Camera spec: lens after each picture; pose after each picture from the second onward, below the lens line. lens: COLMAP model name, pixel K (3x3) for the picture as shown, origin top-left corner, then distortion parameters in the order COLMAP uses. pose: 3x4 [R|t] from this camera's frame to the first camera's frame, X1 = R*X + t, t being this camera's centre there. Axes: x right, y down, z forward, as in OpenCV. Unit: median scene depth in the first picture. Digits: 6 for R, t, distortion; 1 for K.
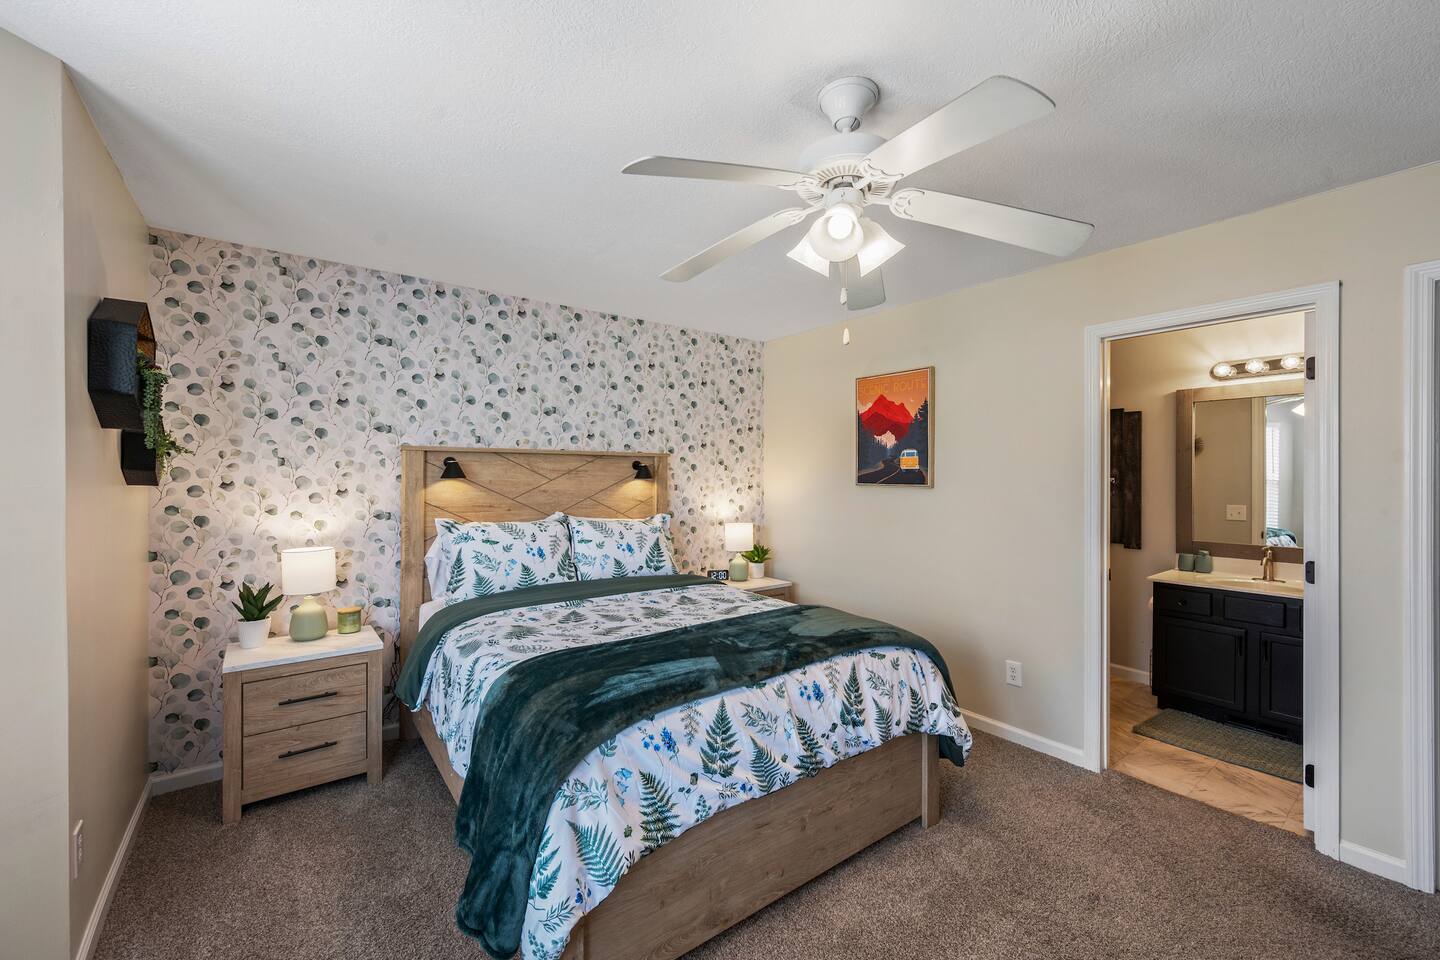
lens RADIAL K [[615.0, 0, 690.1], [0, 615.0, 473.2], [0, 0, 1]] dist [0.000261, 0.000054]
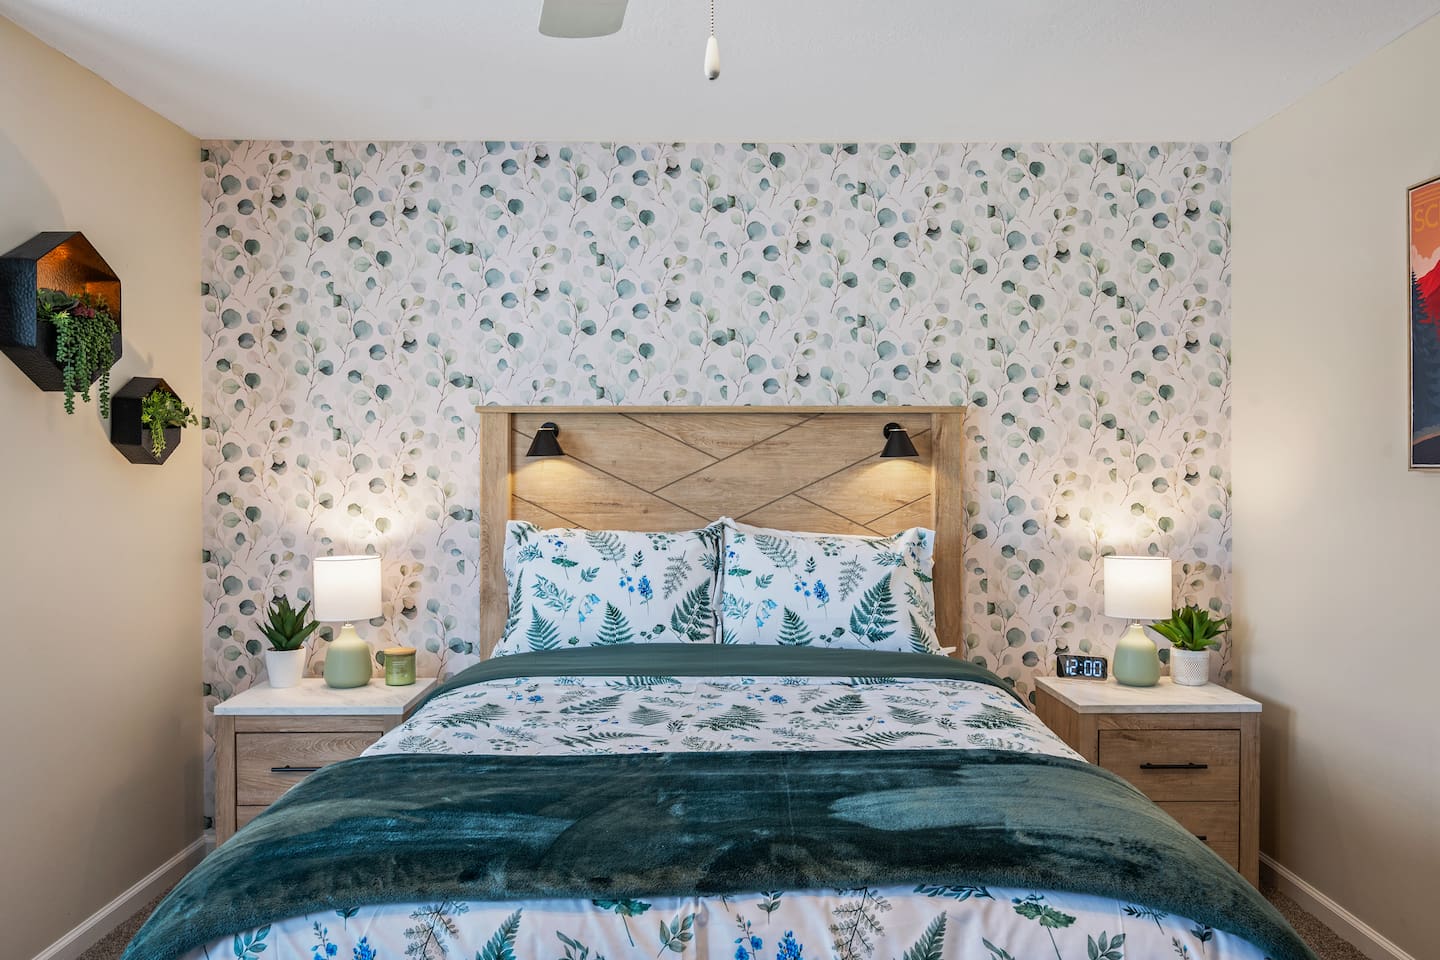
lens RADIAL K [[1034.2, 0, 719.8], [0, 1034.2, 470.6], [0, 0, 1]] dist [-0.001670, 0.000141]
pose [[0.798172, -0.001188, -0.602428, 0.372697], [0.003634, 0.999989, 0.002843, 0.019880], [0.602418, -0.004458, 0.798168, 0.277236]]
